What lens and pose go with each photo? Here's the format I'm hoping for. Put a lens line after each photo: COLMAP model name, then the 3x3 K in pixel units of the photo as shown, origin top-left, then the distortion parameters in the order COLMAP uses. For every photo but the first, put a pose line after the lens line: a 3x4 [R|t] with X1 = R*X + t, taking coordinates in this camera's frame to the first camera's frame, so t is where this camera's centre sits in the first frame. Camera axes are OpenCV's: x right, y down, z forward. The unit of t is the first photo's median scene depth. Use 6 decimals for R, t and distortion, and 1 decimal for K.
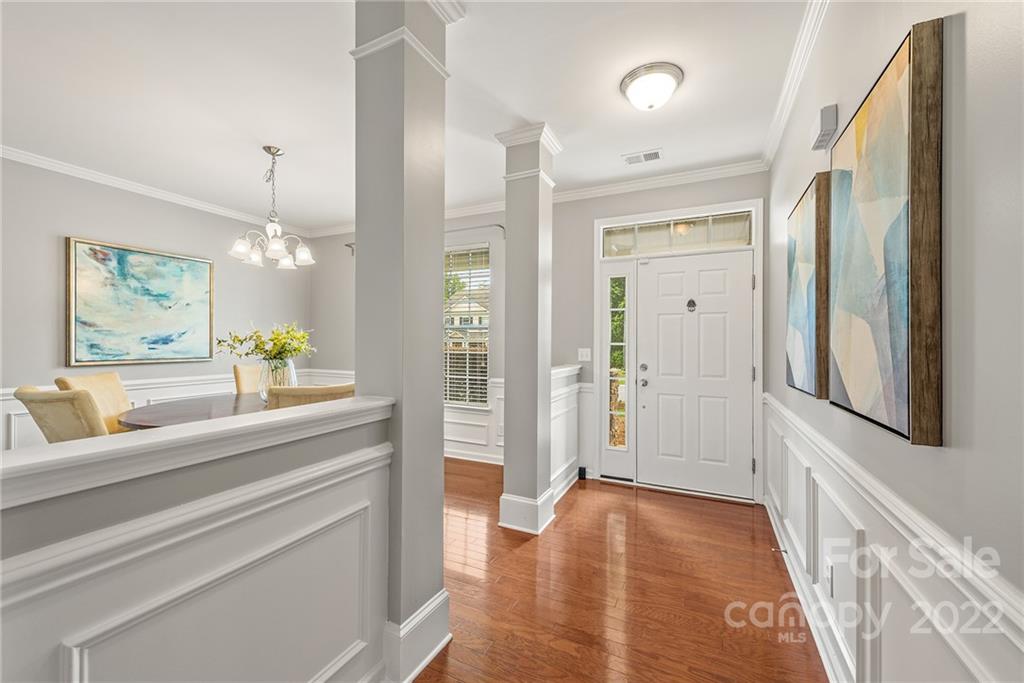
lens RADIAL K [[402.6, 0, 512.6], [0, 402.6, 339.5], [0, 0, 1]] dist [0.011642, -0.002127]
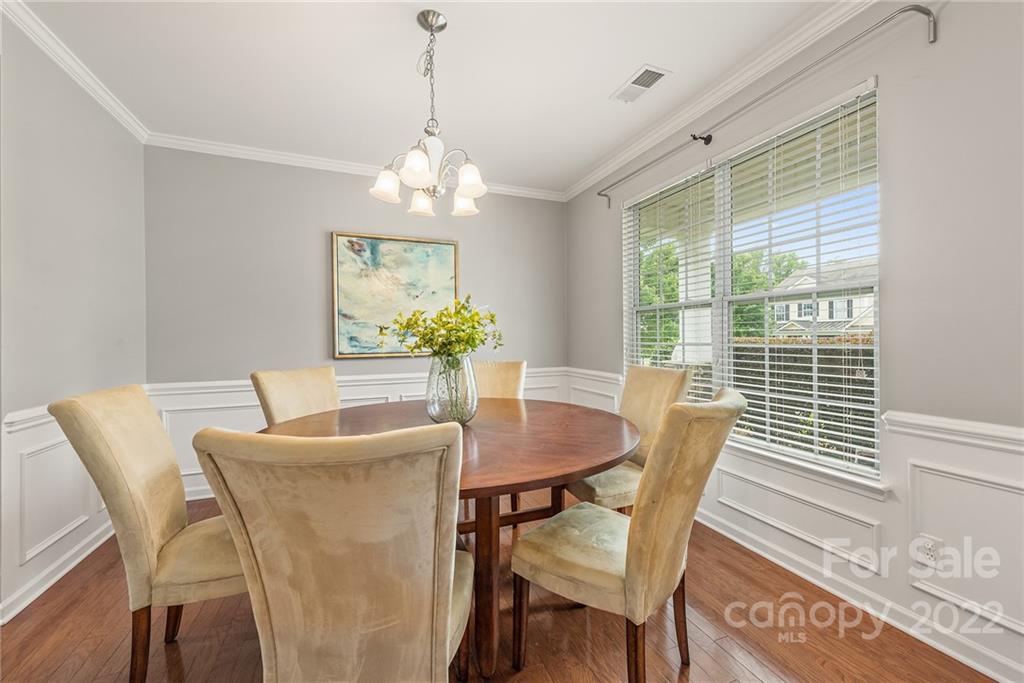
lens RADIAL K [[402.6, 0, 521.6], [0, 402.6, 338.7], [0, 0, 1]] dist [0.011642, -0.002127]
pose [[0.744490, -0.010594, -0.667549, -0.062178], [0.016675, 0.999857, 0.002728, 0.019546], [0.667425, -0.013162, 0.744560, 0.515163]]
